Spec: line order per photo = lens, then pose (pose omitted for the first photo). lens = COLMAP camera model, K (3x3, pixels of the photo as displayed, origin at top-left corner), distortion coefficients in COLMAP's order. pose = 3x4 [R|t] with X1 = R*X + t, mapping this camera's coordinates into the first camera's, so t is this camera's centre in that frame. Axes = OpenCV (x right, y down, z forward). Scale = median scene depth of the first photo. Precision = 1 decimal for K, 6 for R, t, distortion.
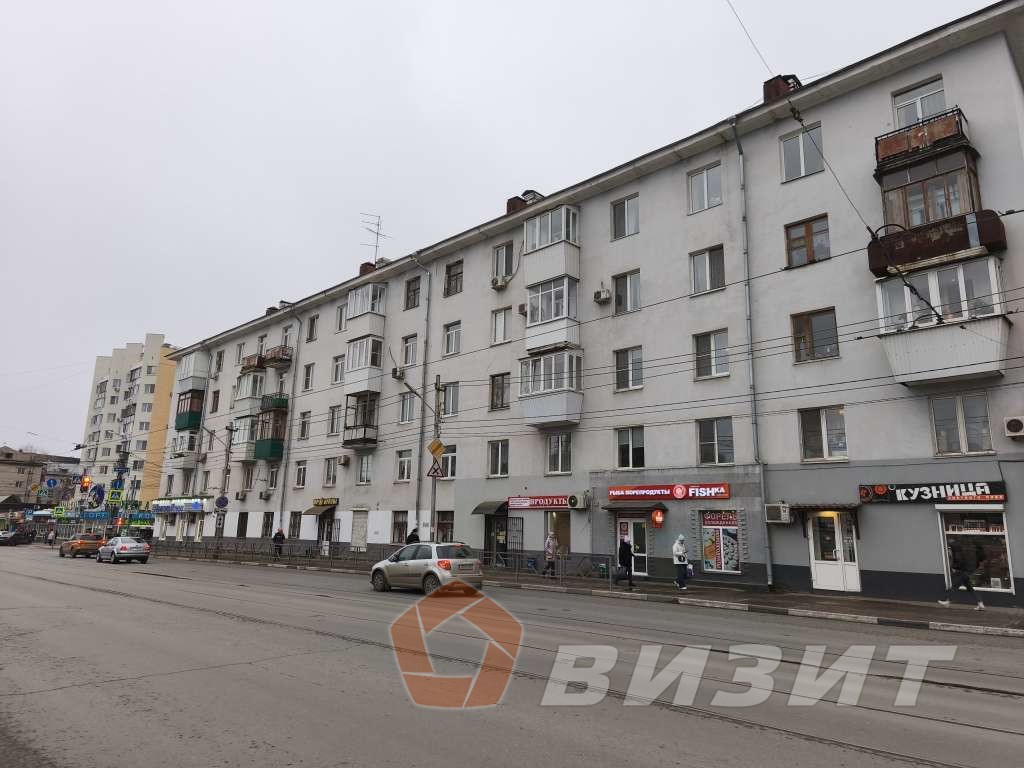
lens RADIAL K [[697.2, 0, 504.9], [0, 697.2, 387.6], [0, 0, 1]] dist [0.047238, -0.021981]
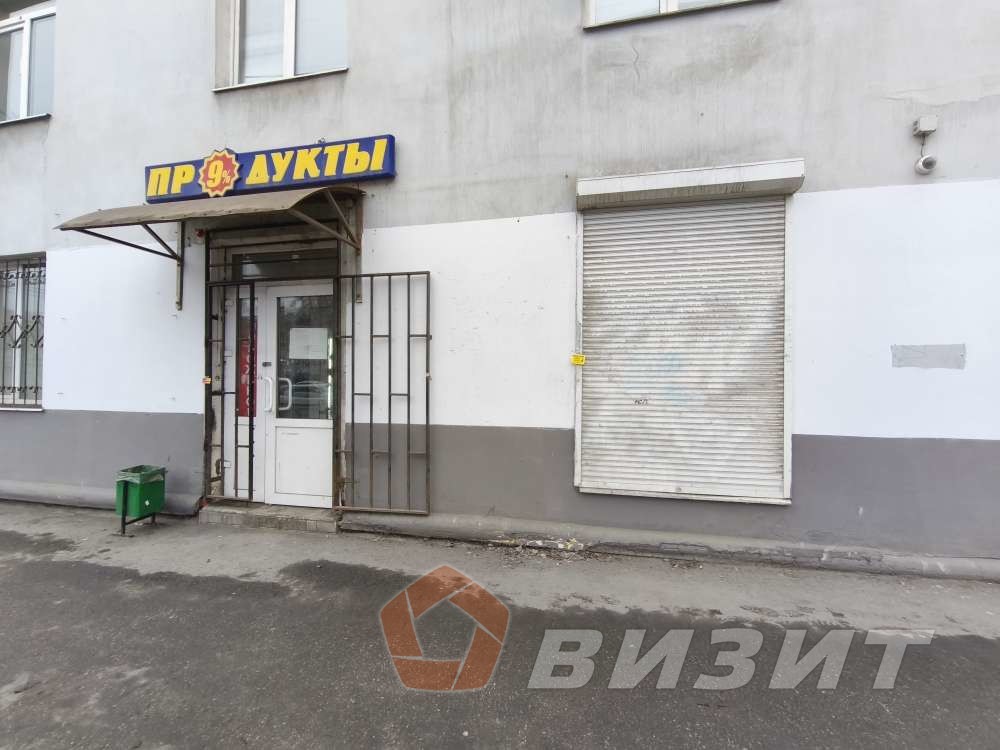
lens RADIAL K [[437.6, 0, 539.2], [0, 437.6, 380.7], [0, 0, 1]] dist [-0.003049, 0.000237]
pose [[0.842644, -0.011543, 0.538348, -0.262169], [-0.096712, 0.980269, 0.172395, 0.189349], [-0.529715, -0.197332, 0.824901, 0.896685]]
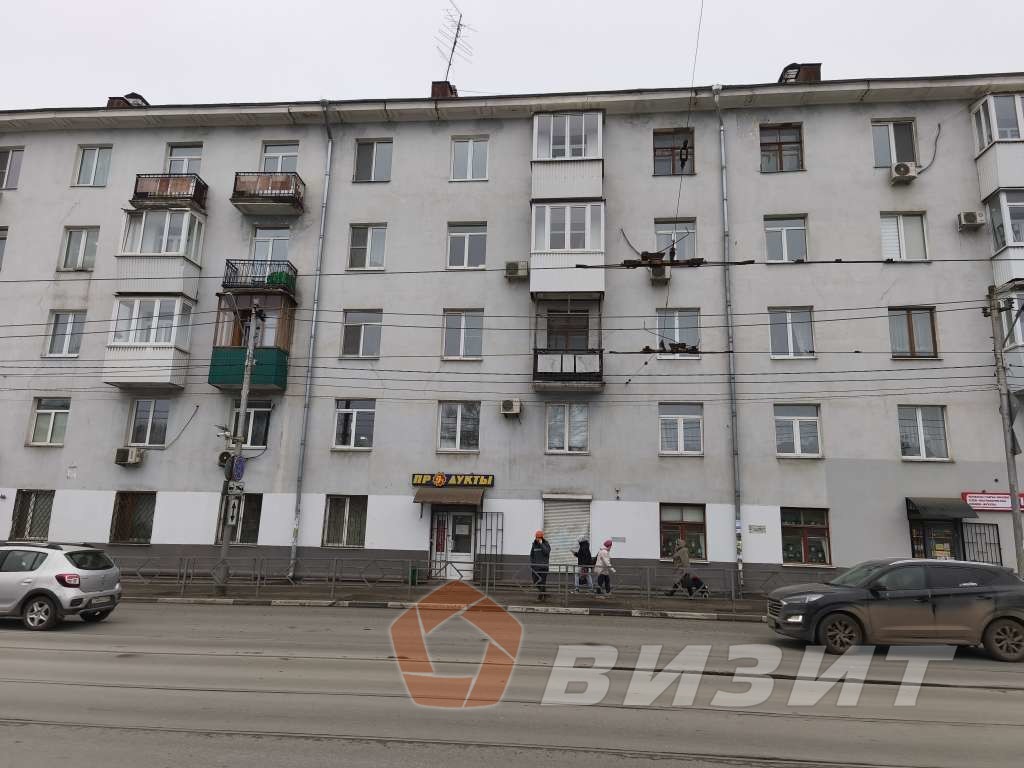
lens RADIAL K [[697.2, 0, 518.3], [0, 697.2, 384.1], [0, 0, 1]] dist [0.047238, -0.021981]
pose [[0.777265, 0.127232, 0.616174, -0.570061], [-0.137310, 0.990036, -0.031222, 0.101703], [-0.614007, -0.060339, 0.786991, 0.559459]]
